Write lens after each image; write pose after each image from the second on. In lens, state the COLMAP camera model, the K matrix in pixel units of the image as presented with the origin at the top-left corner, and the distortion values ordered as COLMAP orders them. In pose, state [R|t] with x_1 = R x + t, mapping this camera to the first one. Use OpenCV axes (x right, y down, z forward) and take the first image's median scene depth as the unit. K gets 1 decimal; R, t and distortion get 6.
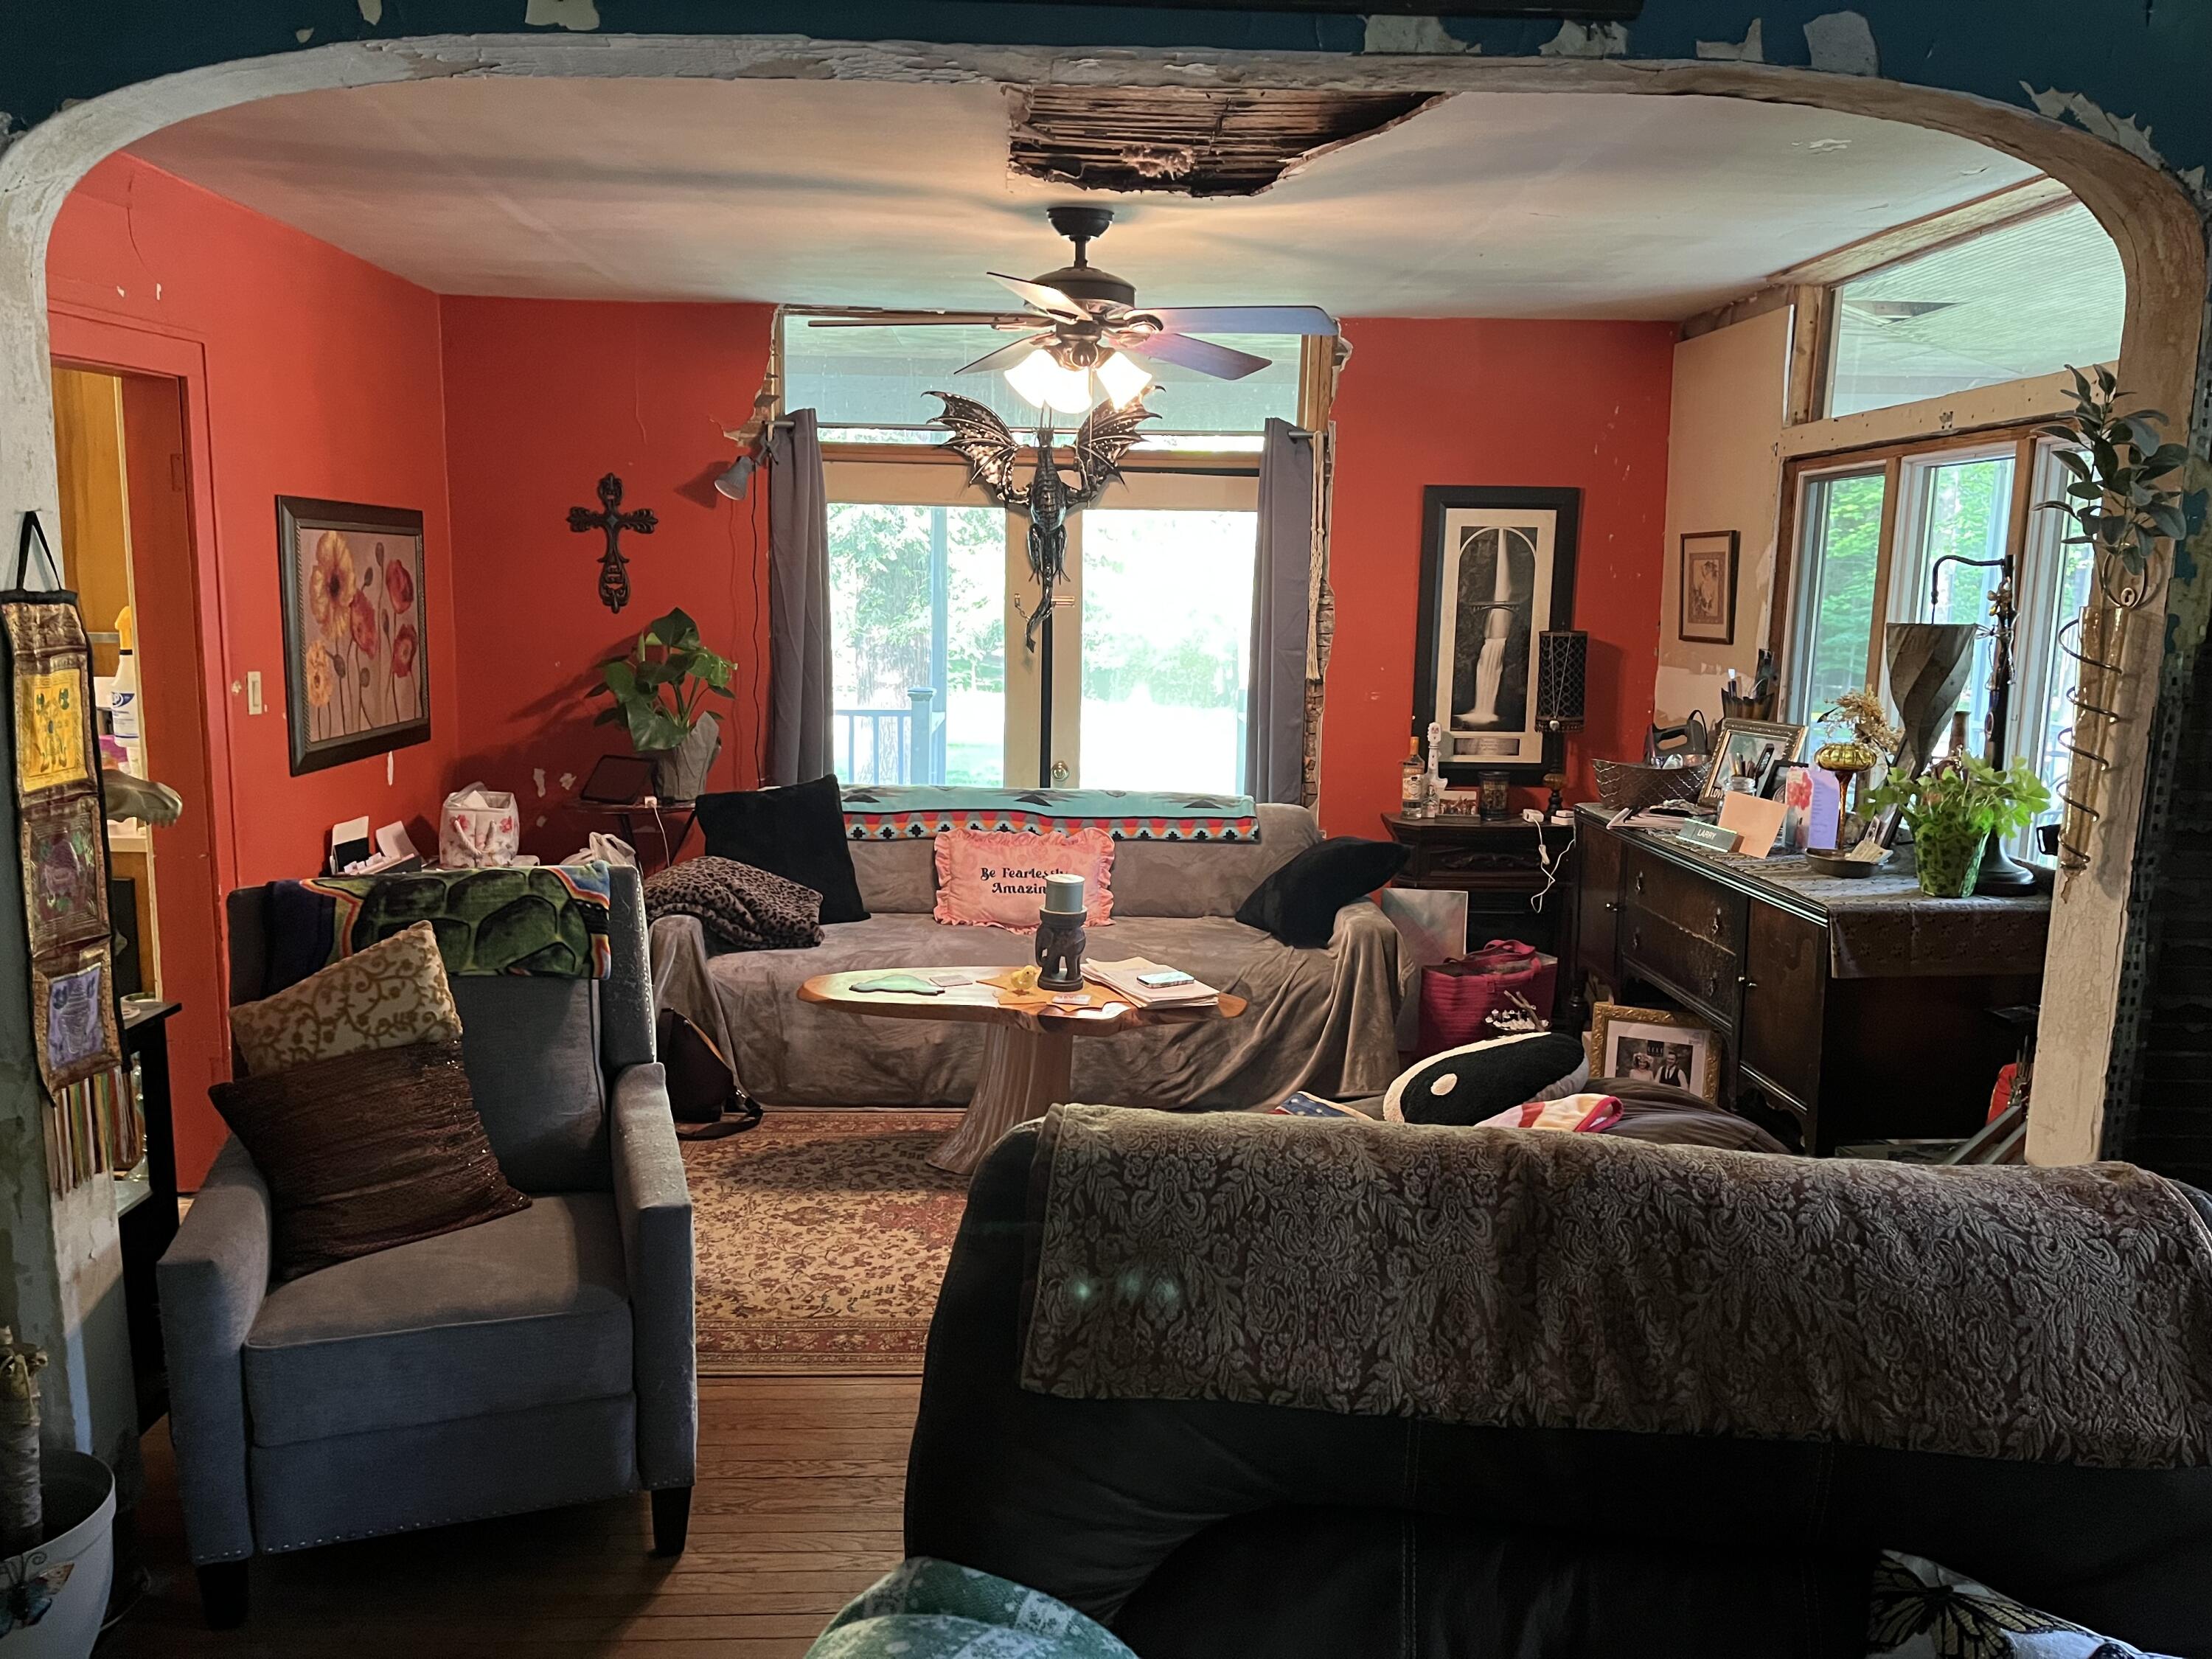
lens RADIAL K [[1659.2, 0, 1077.2], [0, 1659.2, 832.2], [0, 0, 1]] dist [0.093525, -0.108568]
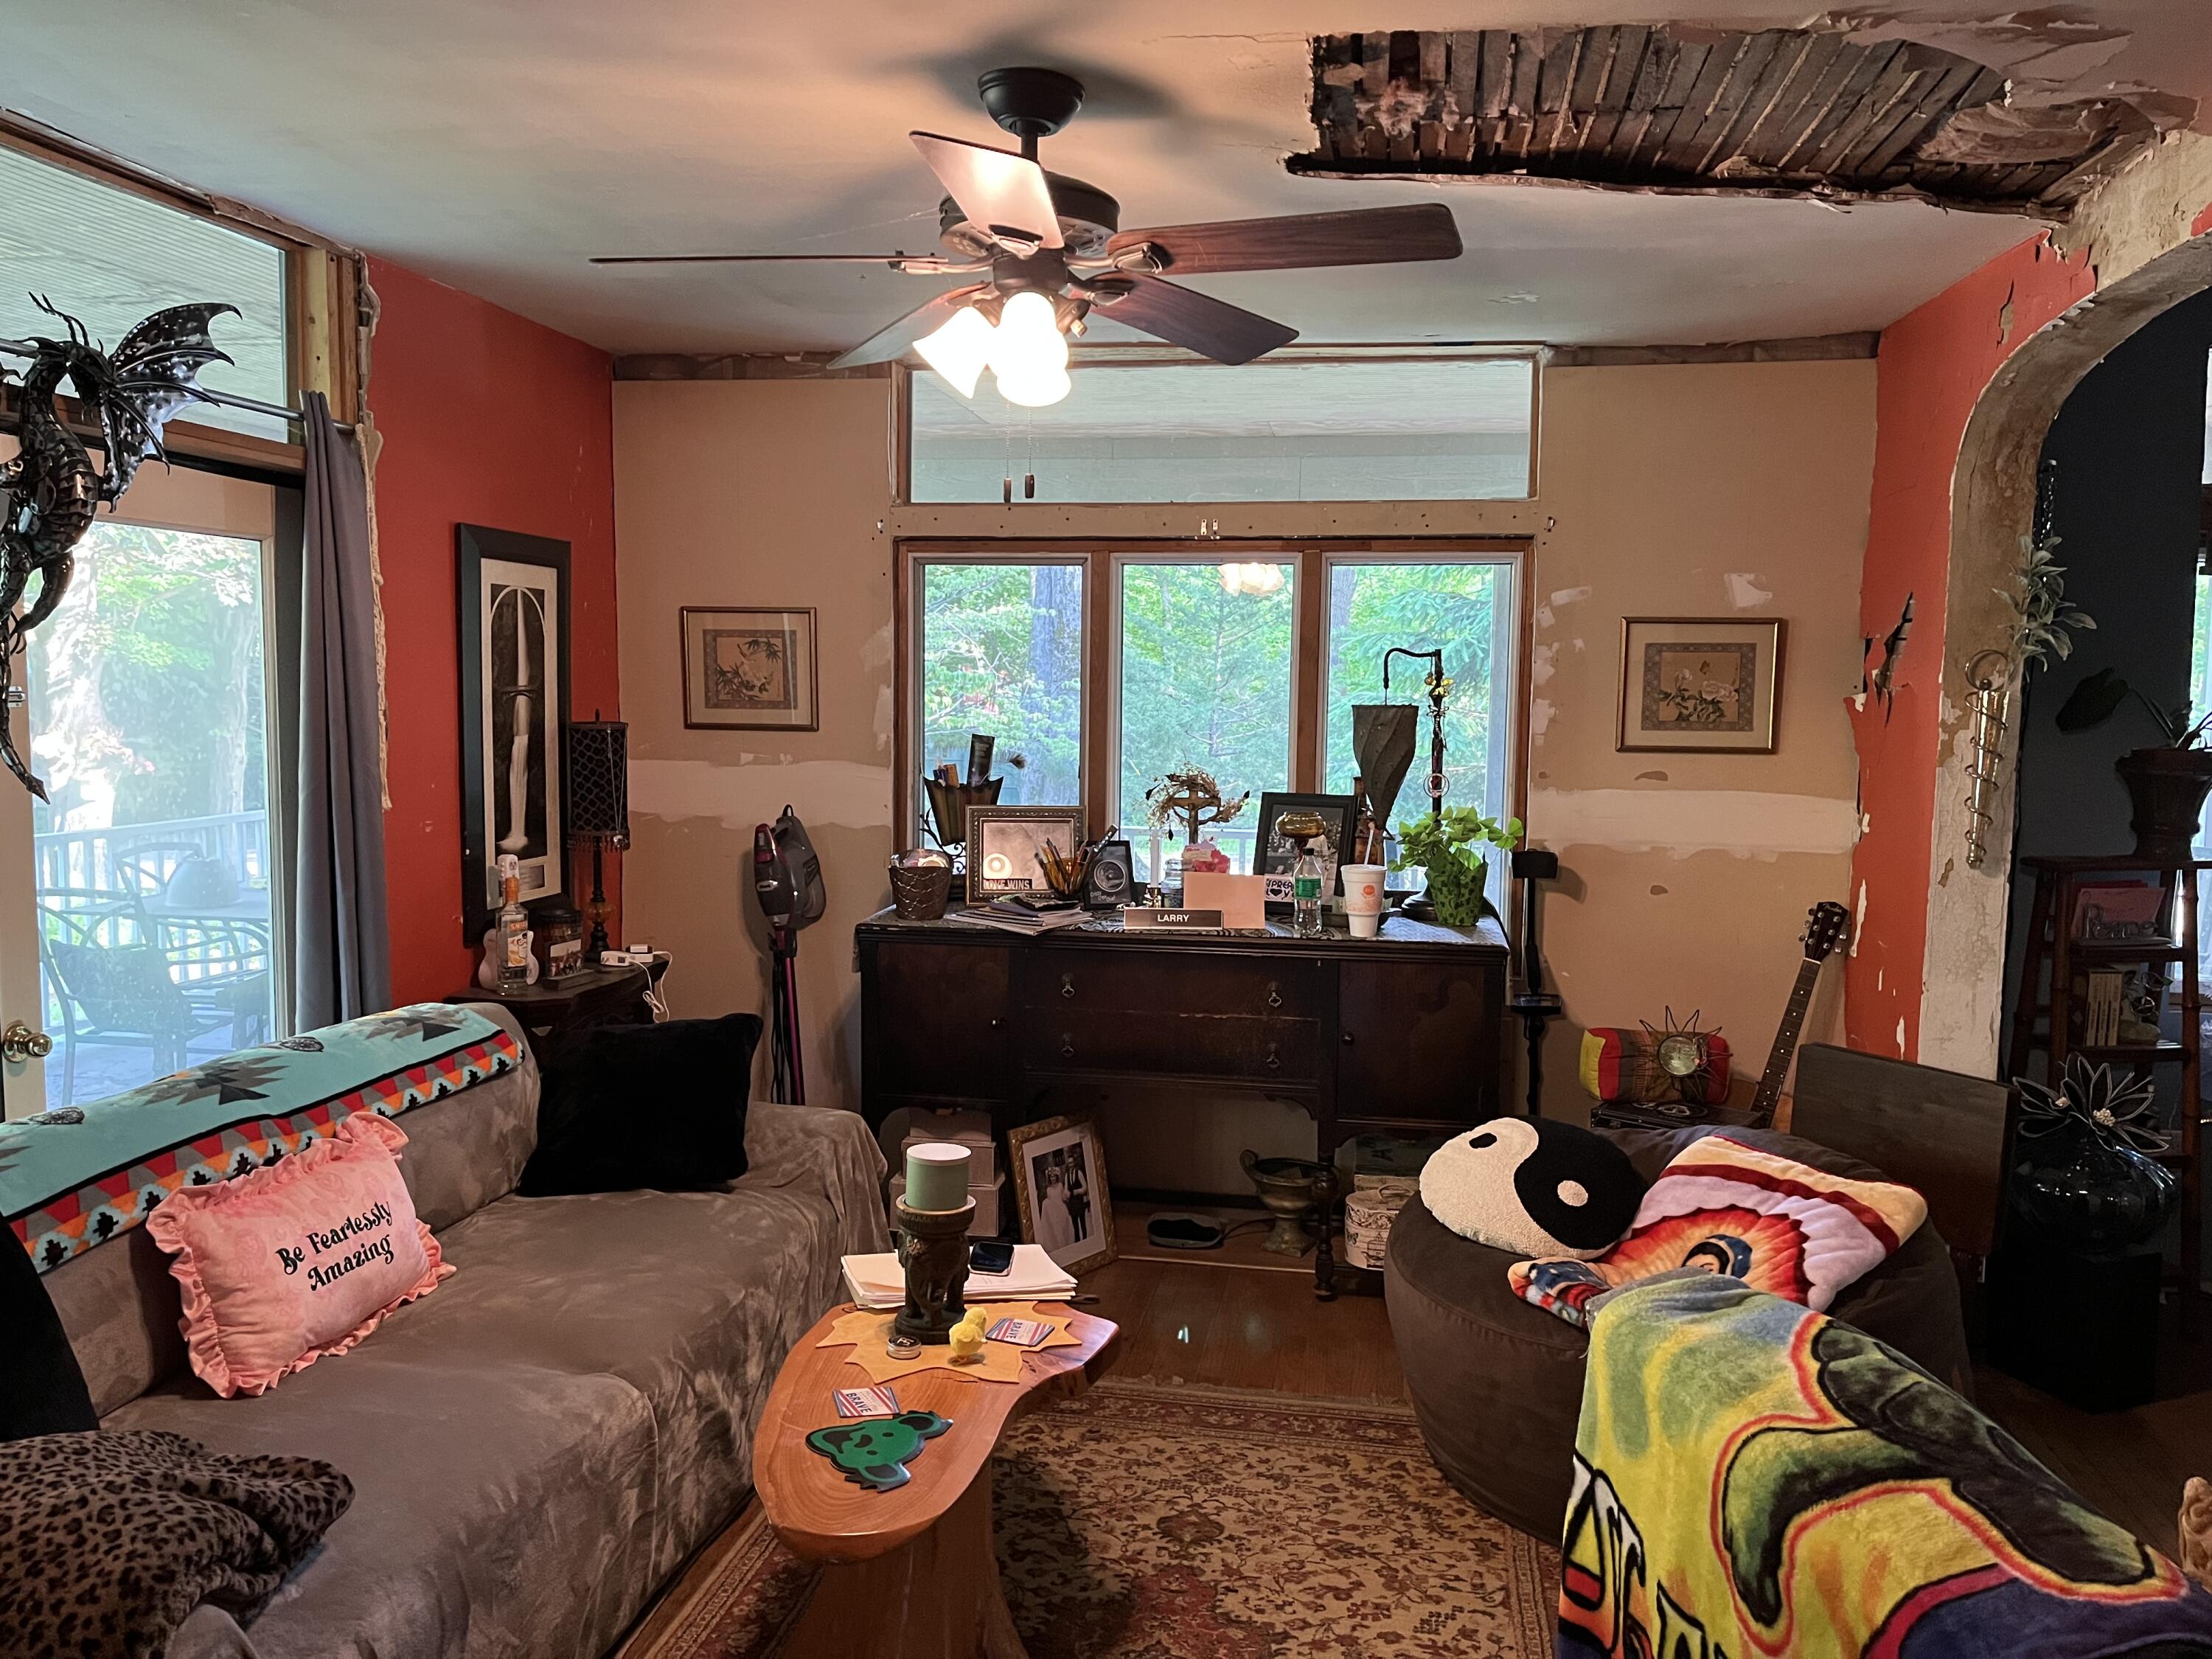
lens RADIAL K [[1671.0, 0, 1106.0], [0, 1671.0, 829.5], [0, 0, 1]] dist [0.088402, -0.120961]
pose [[0.200760, -0.098661, 0.974660, -0.447565], [0.136174, 0.988067, 0.071969, -0.095624], [-0.970130, 0.118274, 0.211799, 0.610689]]
